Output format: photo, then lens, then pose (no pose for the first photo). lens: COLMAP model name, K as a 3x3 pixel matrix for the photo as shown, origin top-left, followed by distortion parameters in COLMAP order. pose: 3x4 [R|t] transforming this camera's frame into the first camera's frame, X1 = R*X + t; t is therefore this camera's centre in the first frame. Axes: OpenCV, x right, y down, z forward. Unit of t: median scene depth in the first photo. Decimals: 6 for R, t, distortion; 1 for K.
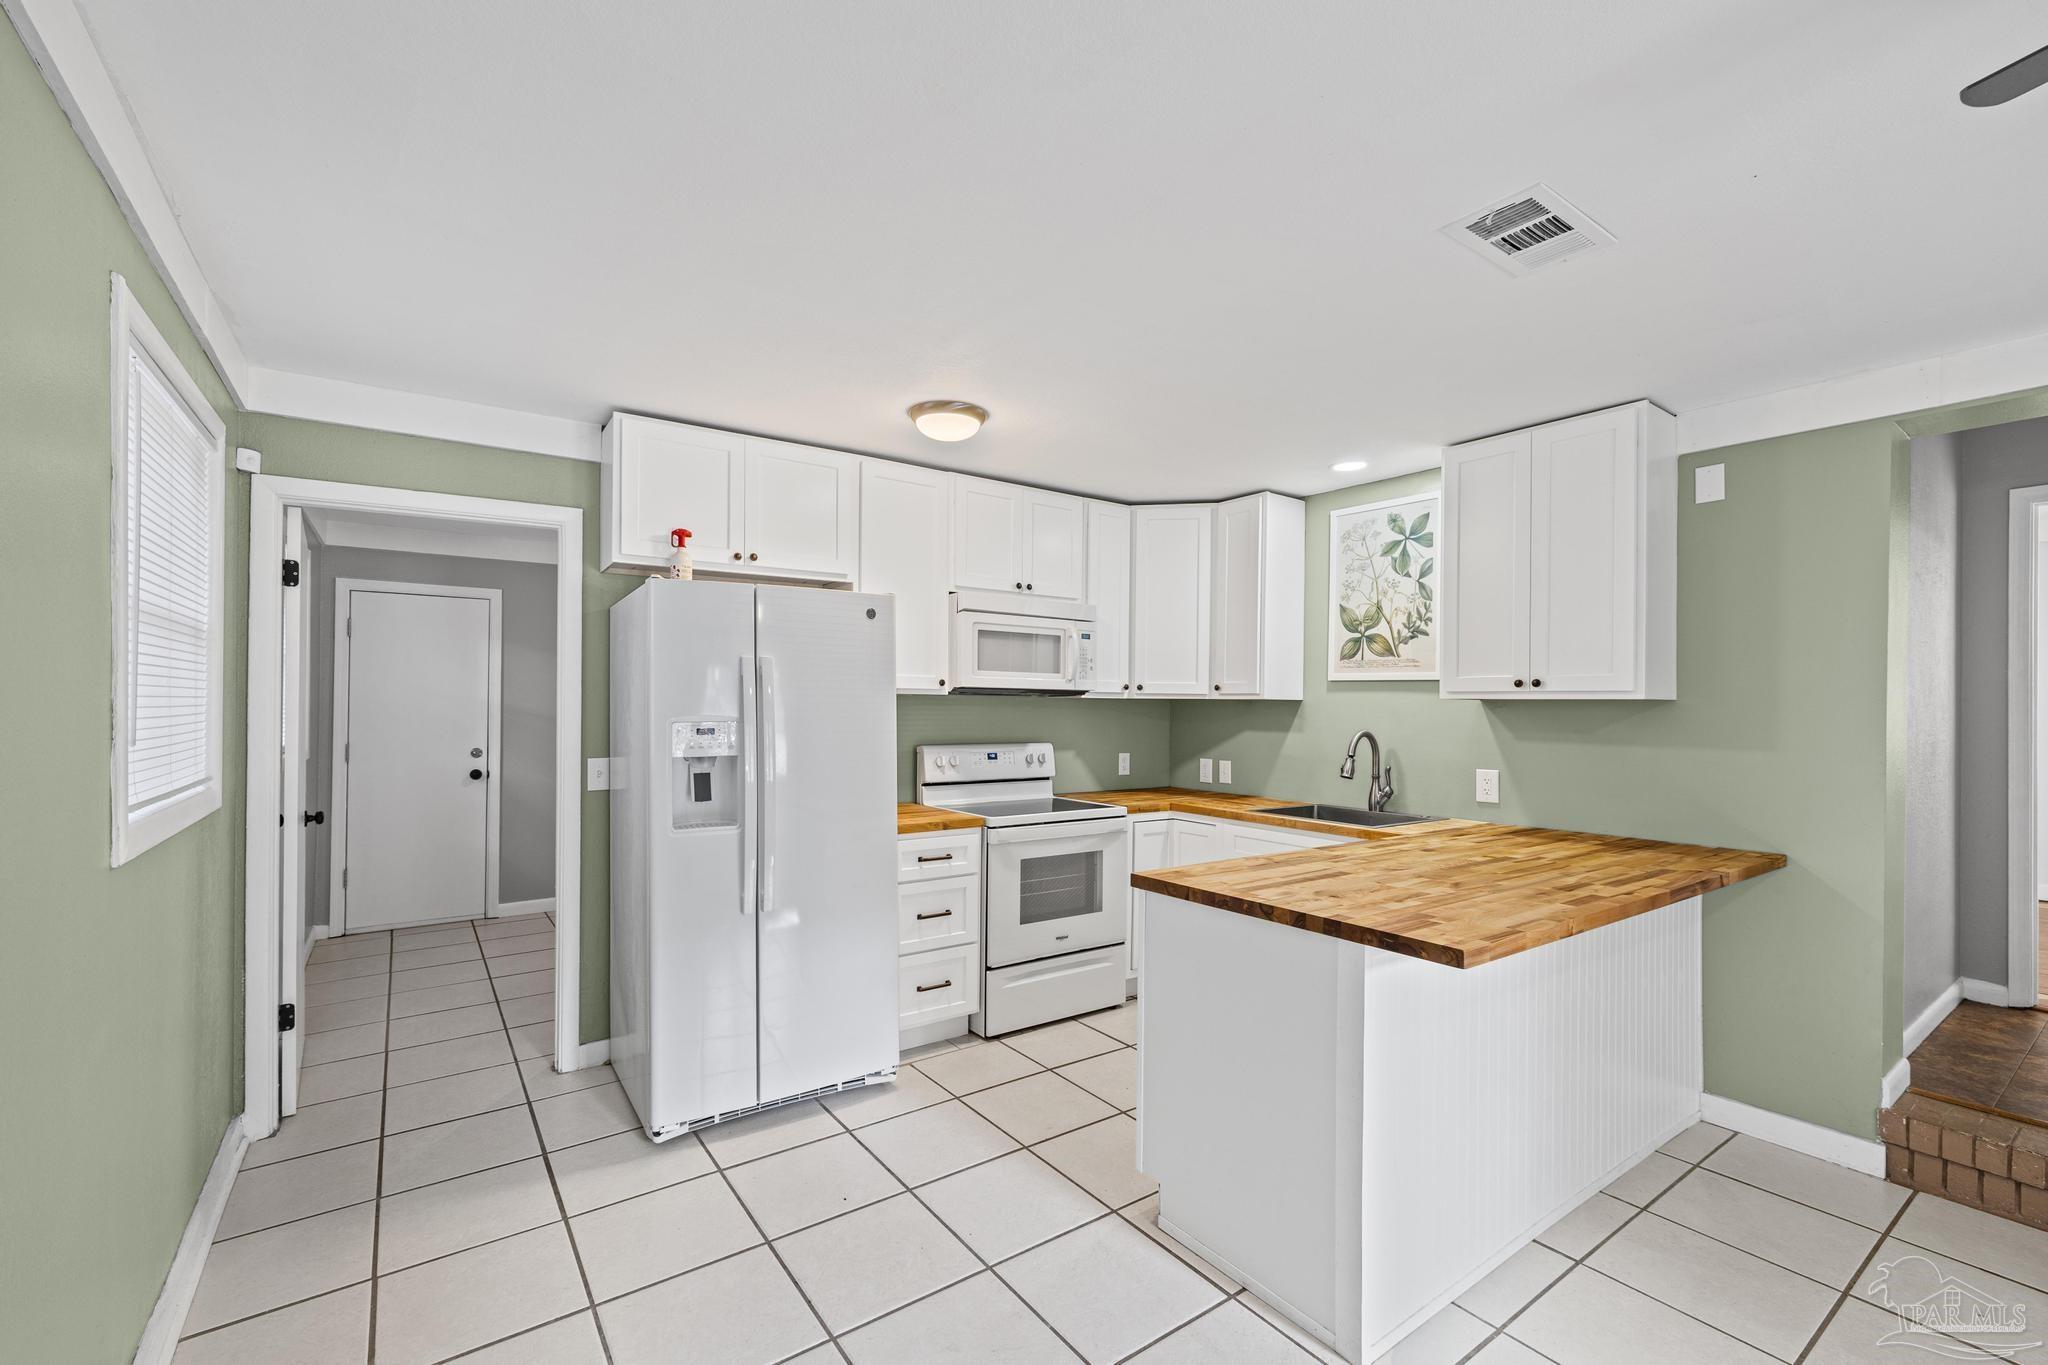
lens RADIAL K [[862.4, 0, 1020.0], [0, 862.4, 710.0], [0, 0, 1]] dist [0.002436, 0.000383]
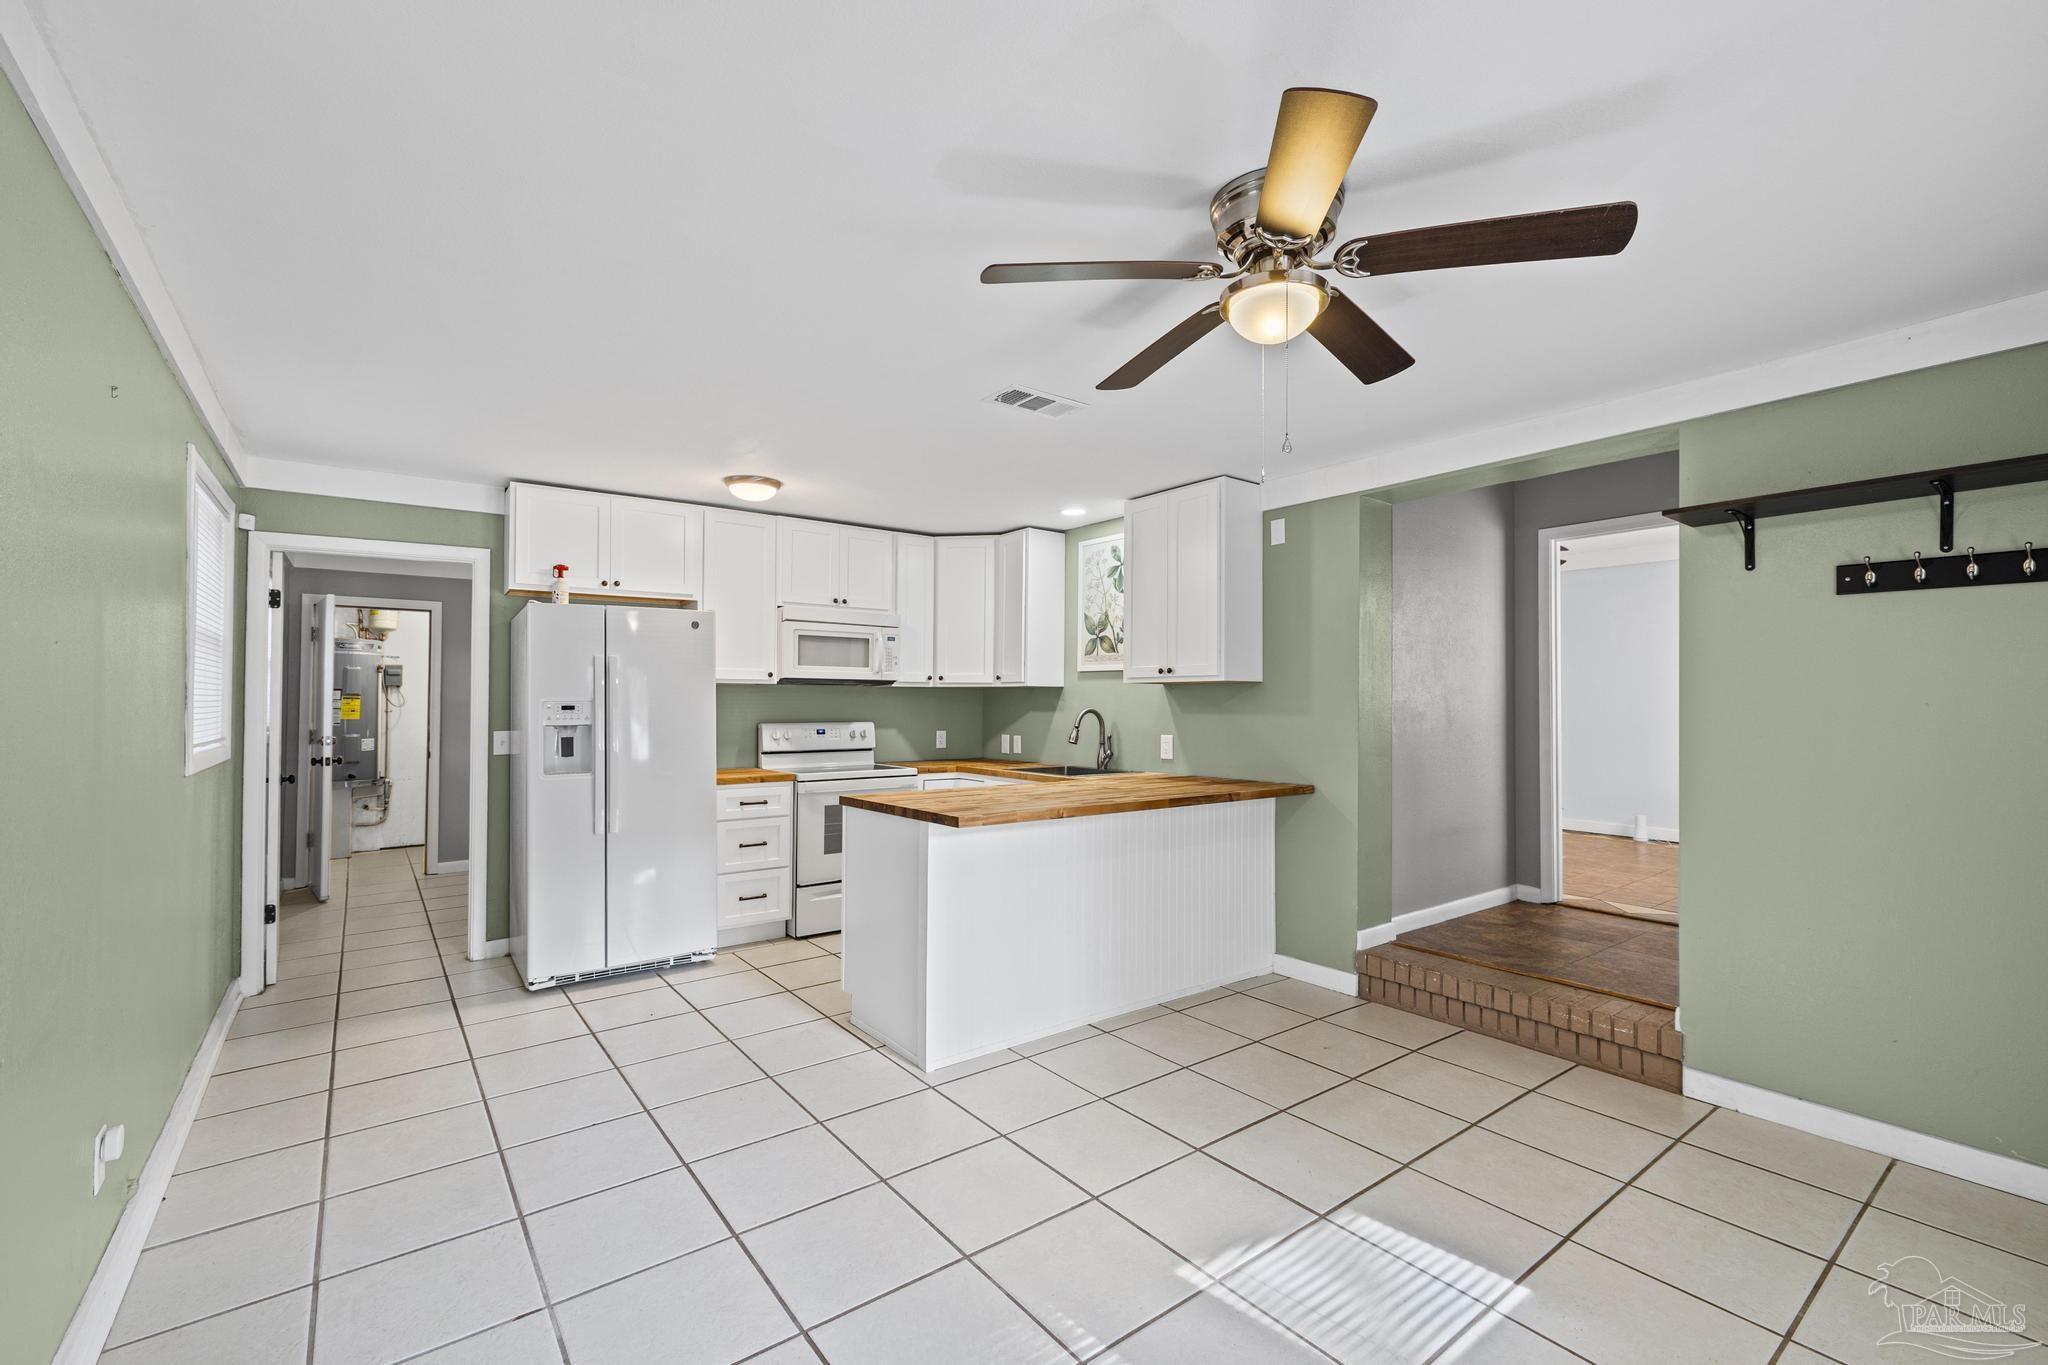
lens RADIAL K [[862.4, 0, 1010.2], [0, 862.4, 692.6], [0, 0, 1]] dist [0.002436, 0.000383]
pose [[0.999654, -0.007983, 0.025059, 0.234277], [0.008450, 0.999791, -0.018603, 0.022679], [-0.024906, 0.018809, 0.999513, -0.320329]]
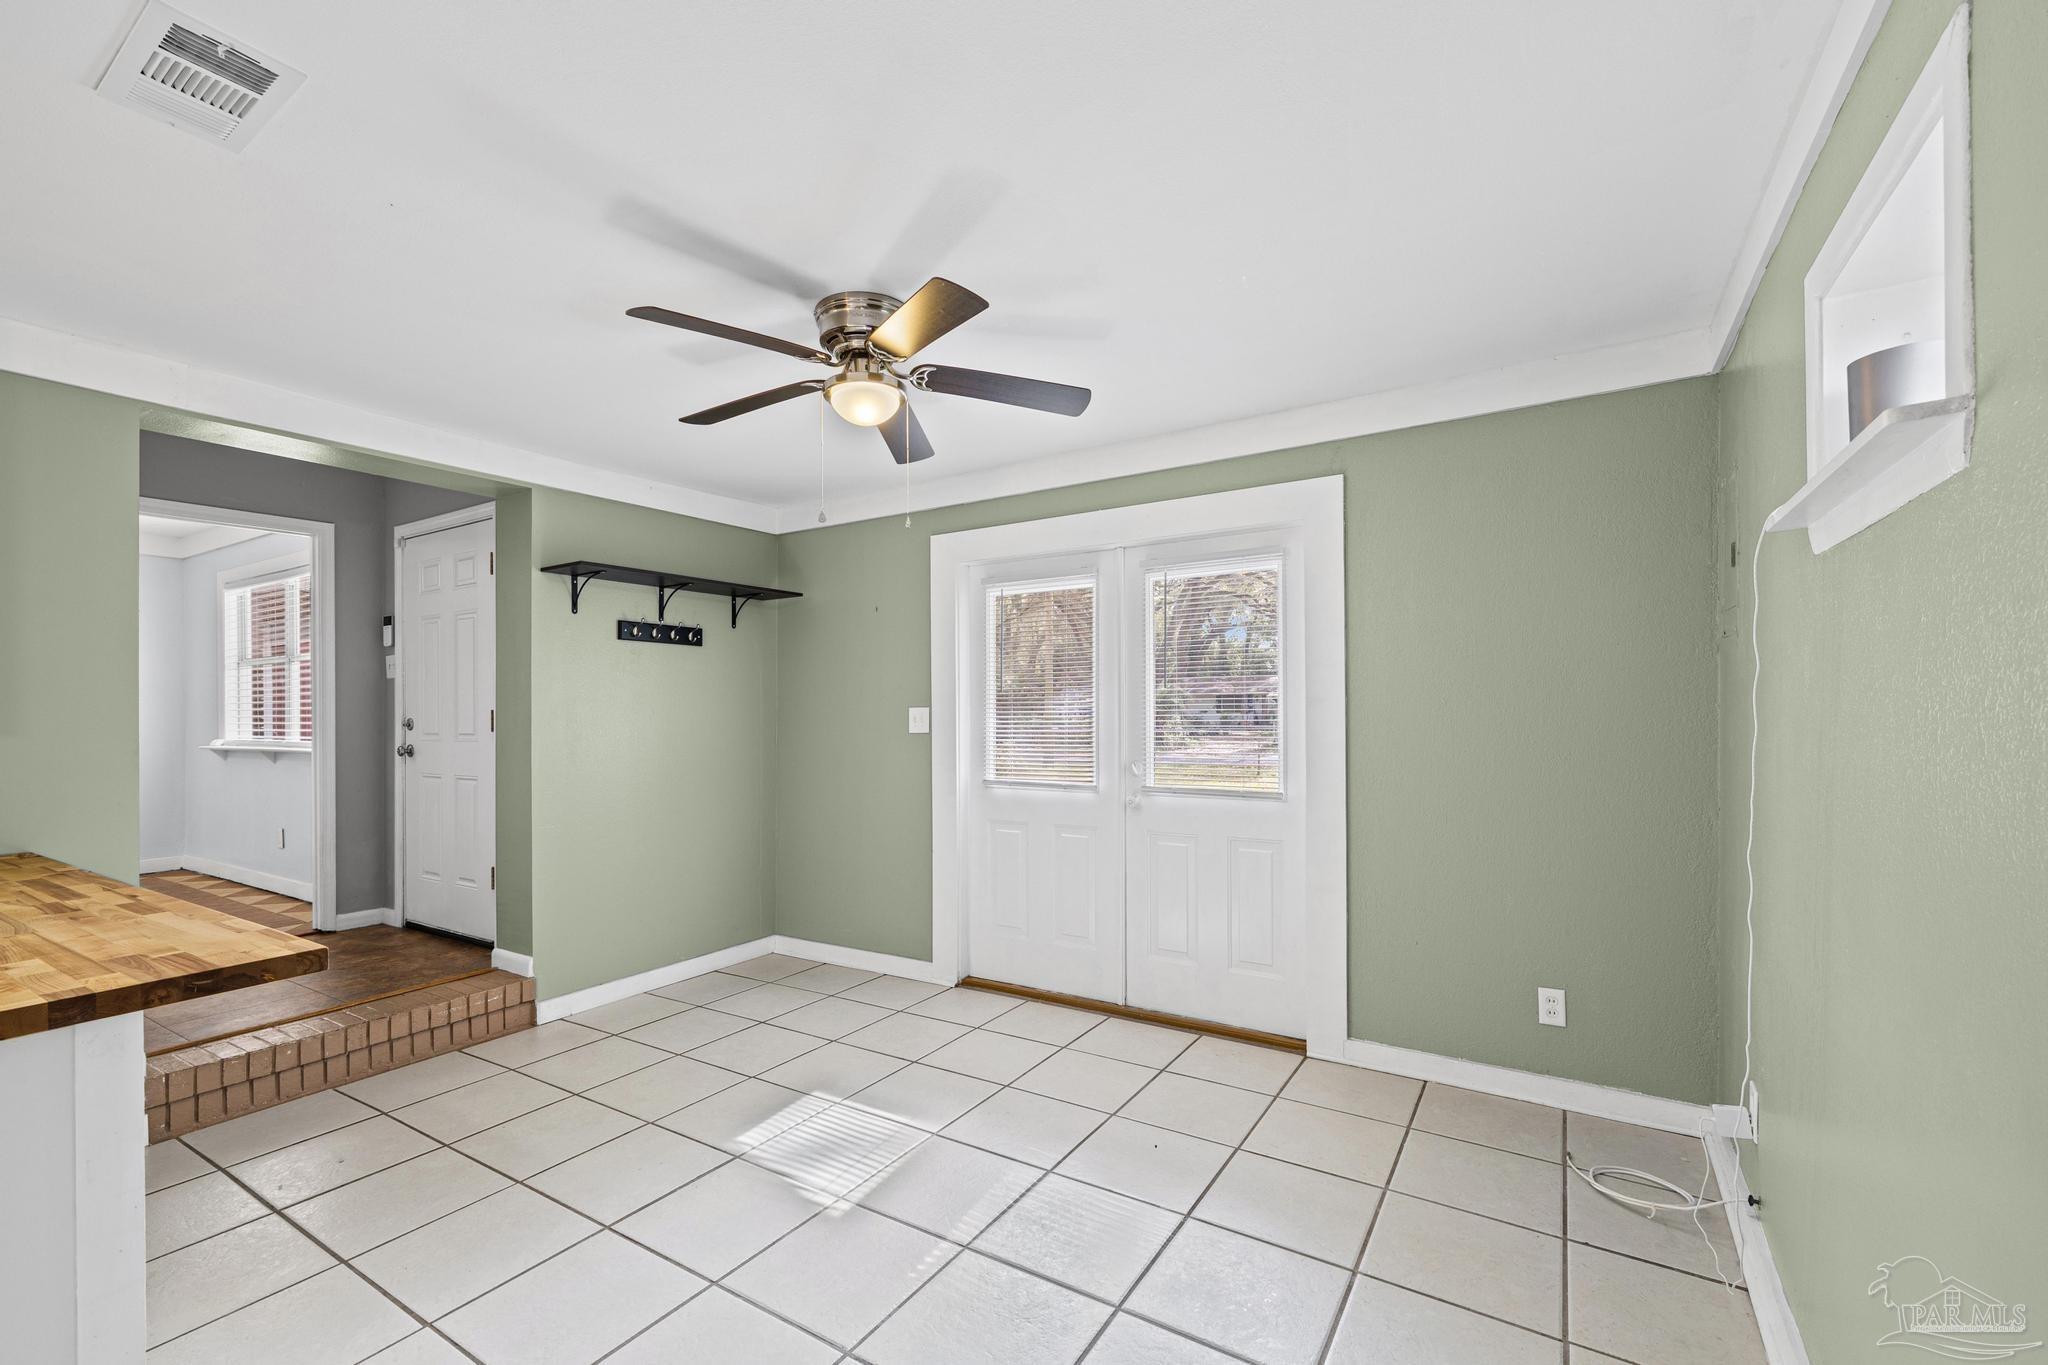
lens RADIAL K [[862.4, 0, 1008.1], [0, 862.4, 729.1], [0, 0, 1]] dist [0.002436, 0.000383]
pose [[-0.373922, -0.023160, 0.927171, -0.216897], [0.011988, 0.999484, 0.029801, 0.020181], [-0.927383, 0.022258, -0.373451, 0.291738]]
